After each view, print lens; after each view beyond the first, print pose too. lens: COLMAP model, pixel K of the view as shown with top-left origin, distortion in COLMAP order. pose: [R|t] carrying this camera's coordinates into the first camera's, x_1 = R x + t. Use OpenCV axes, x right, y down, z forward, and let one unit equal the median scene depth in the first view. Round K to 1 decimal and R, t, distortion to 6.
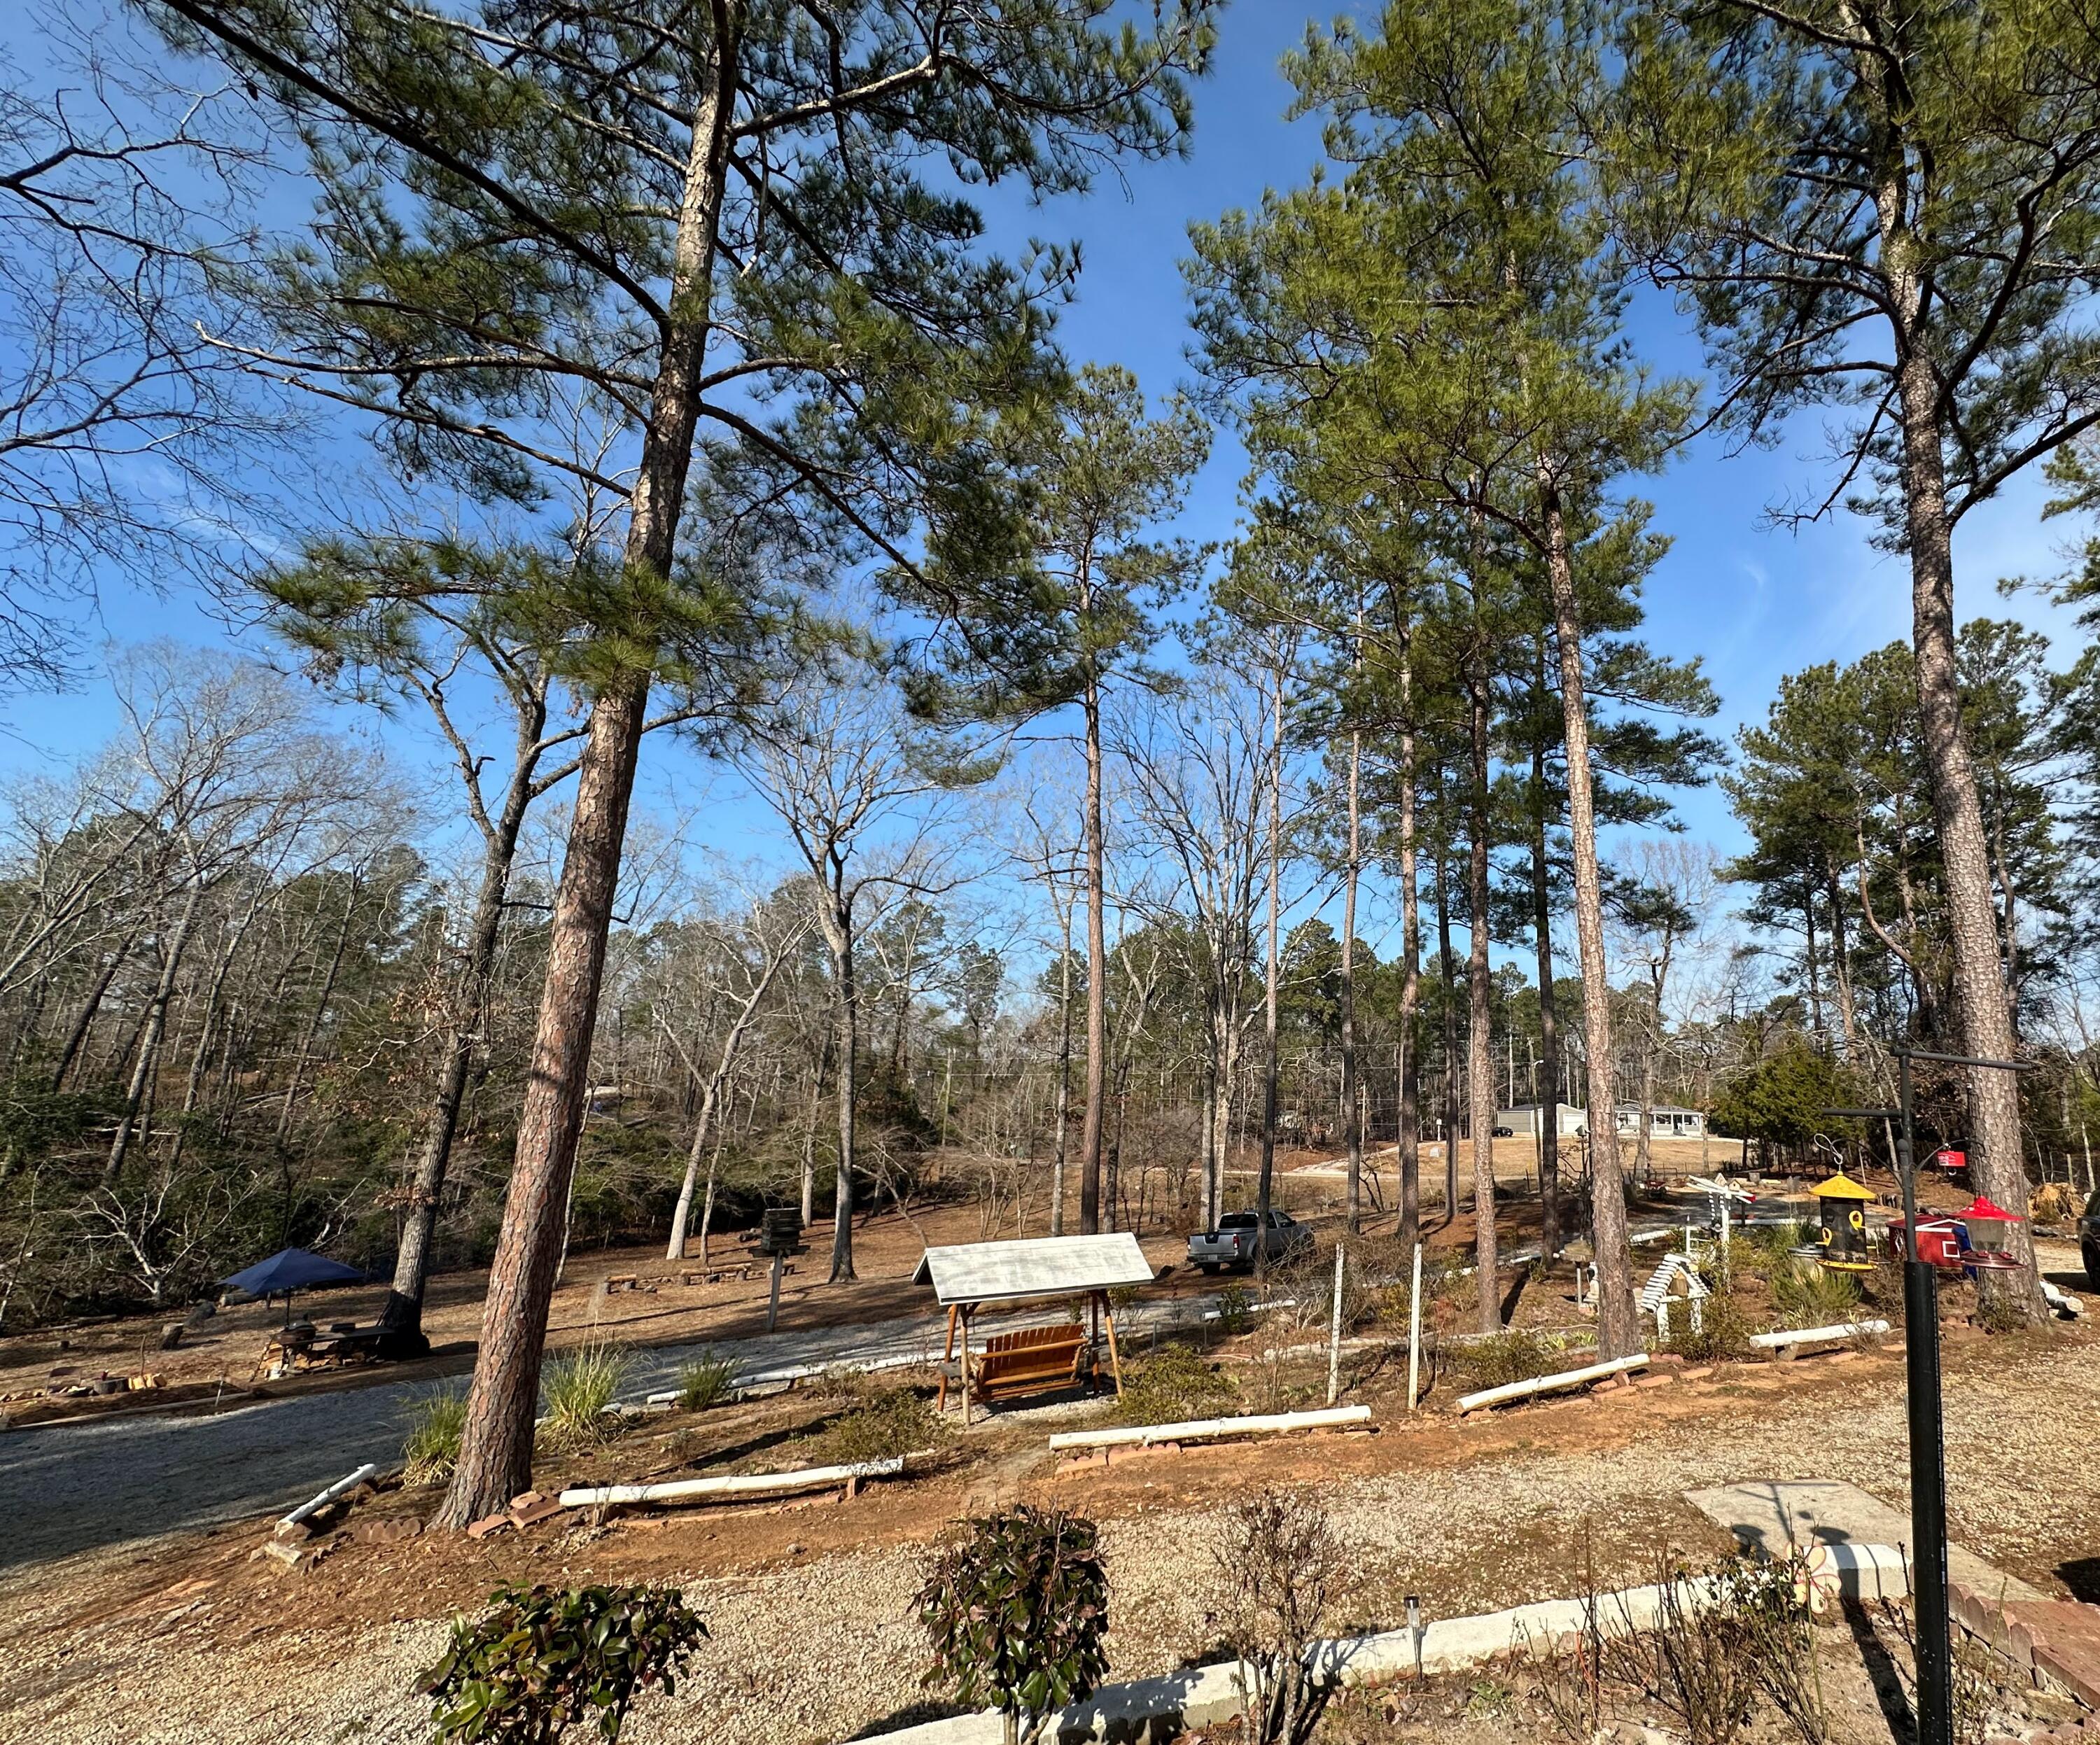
lens RADIAL K [[988.7, 0, 1245.0], [0, 988.7, 936.8], [0, 0, 1]] dist [-0.002541, 0.000635]
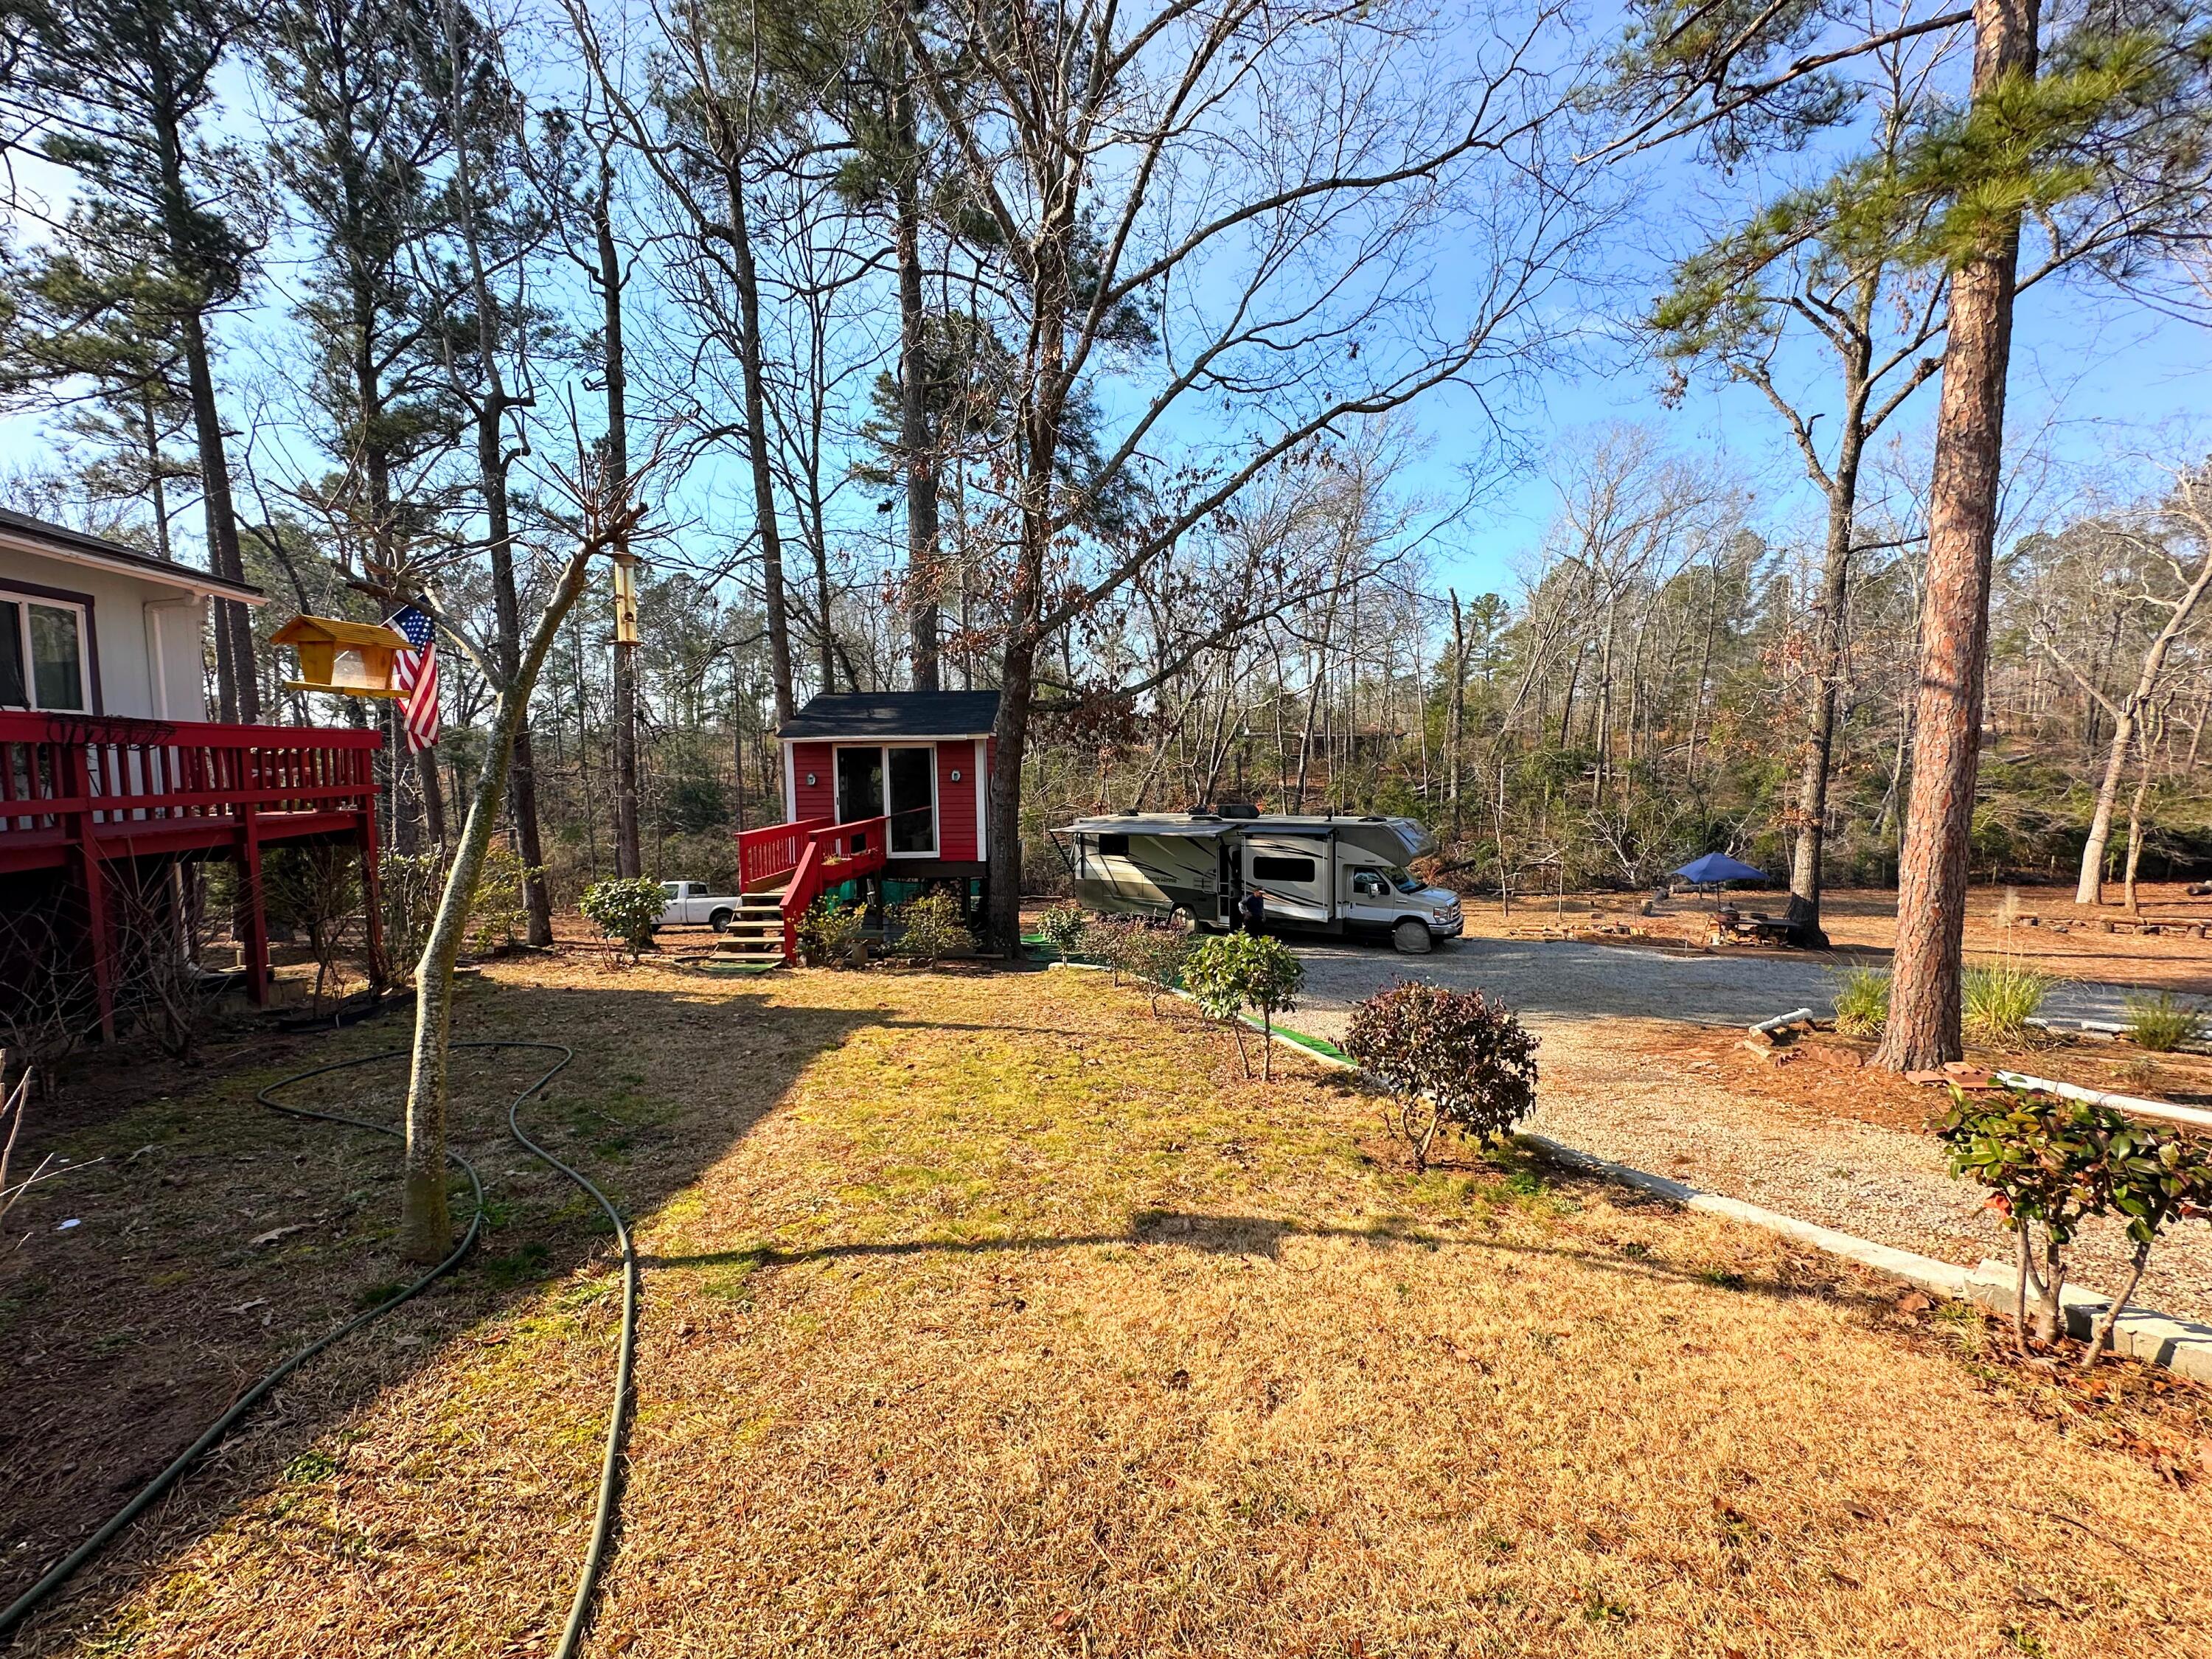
lens RADIAL K [[881.8, 0, 1108.5], [0, 881.8, 832.2], [0, 0, 1]] dist [-0.001976, 0.000284]
pose [[0.225903, 0.051613, -0.972782, -0.001738], [0.199404, 0.975001, 0.098037, 0.010064], [0.953523, -0.216123, 0.209963, -0.015452]]
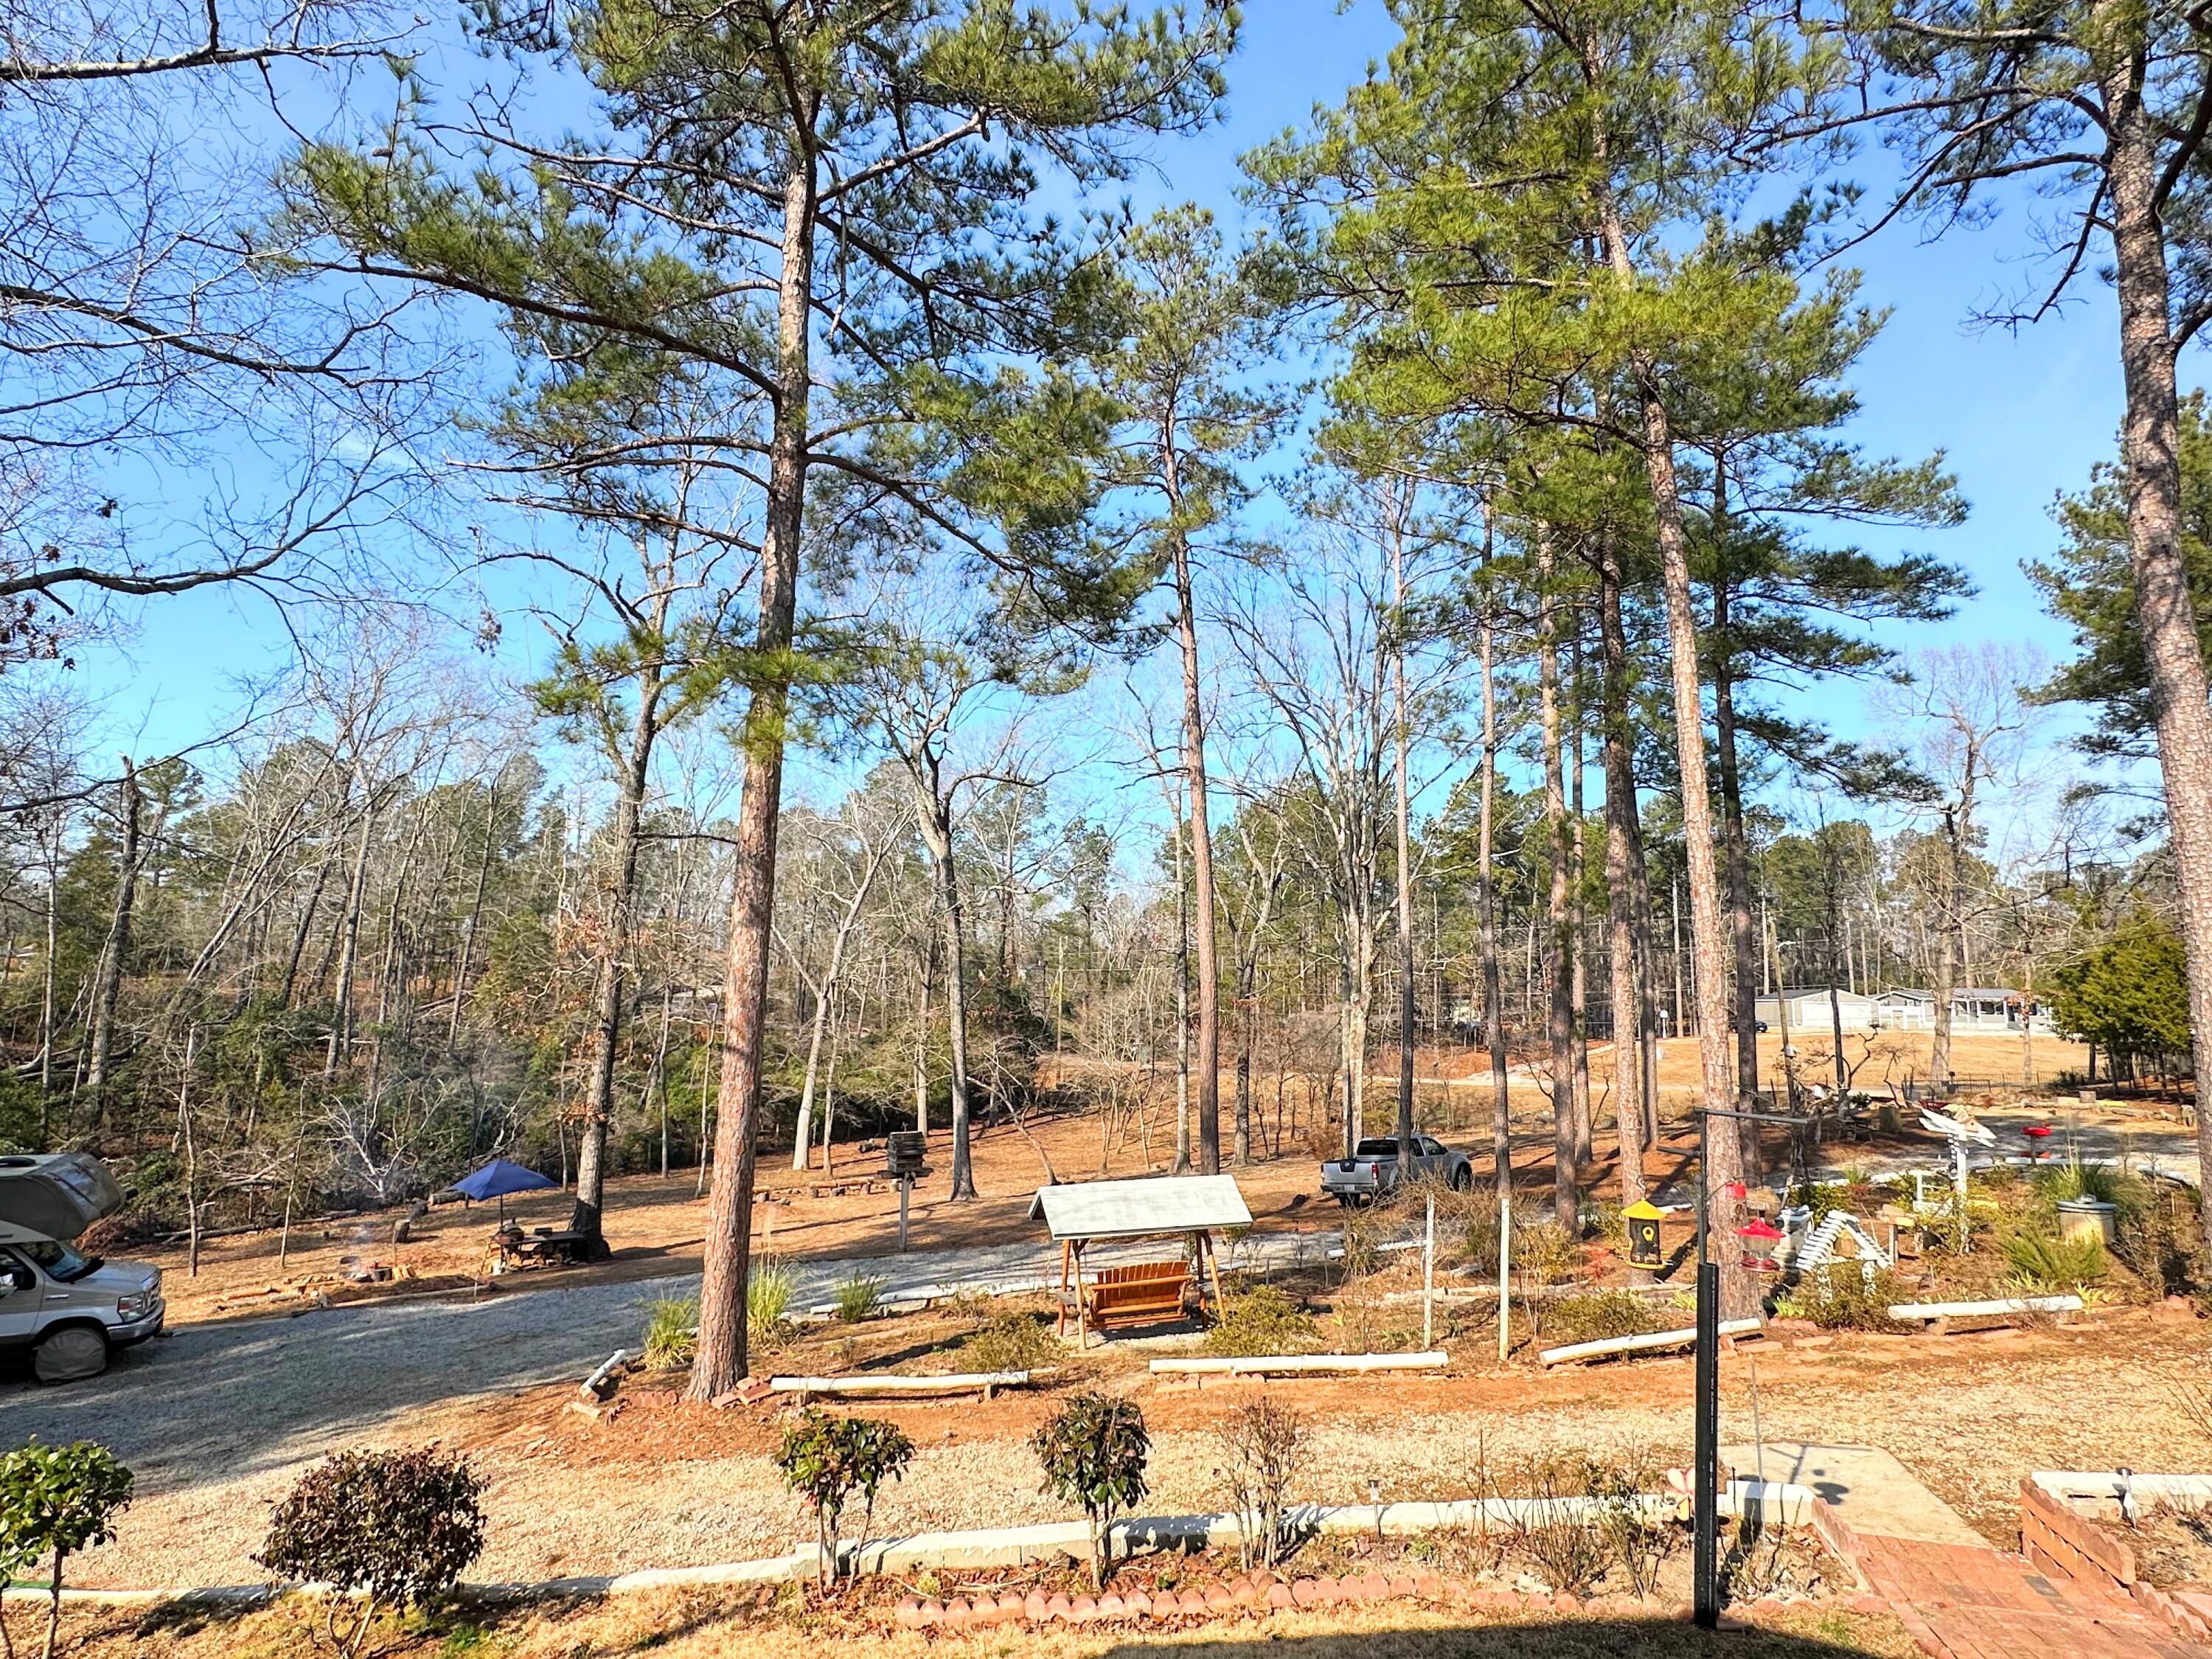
lens RADIAL K [[1192.8, 0, 1103.1], [0, 1192.8, 836.2], [0, 0, 1]] dist [-0.002588, 0.000872]
pose [[0.967623, -0.045229, -0.248316, 0.041071], [0.055011, 0.997954, 0.032593, -0.050164], [0.246334, -0.045198, 0.968131, -0.108613]]
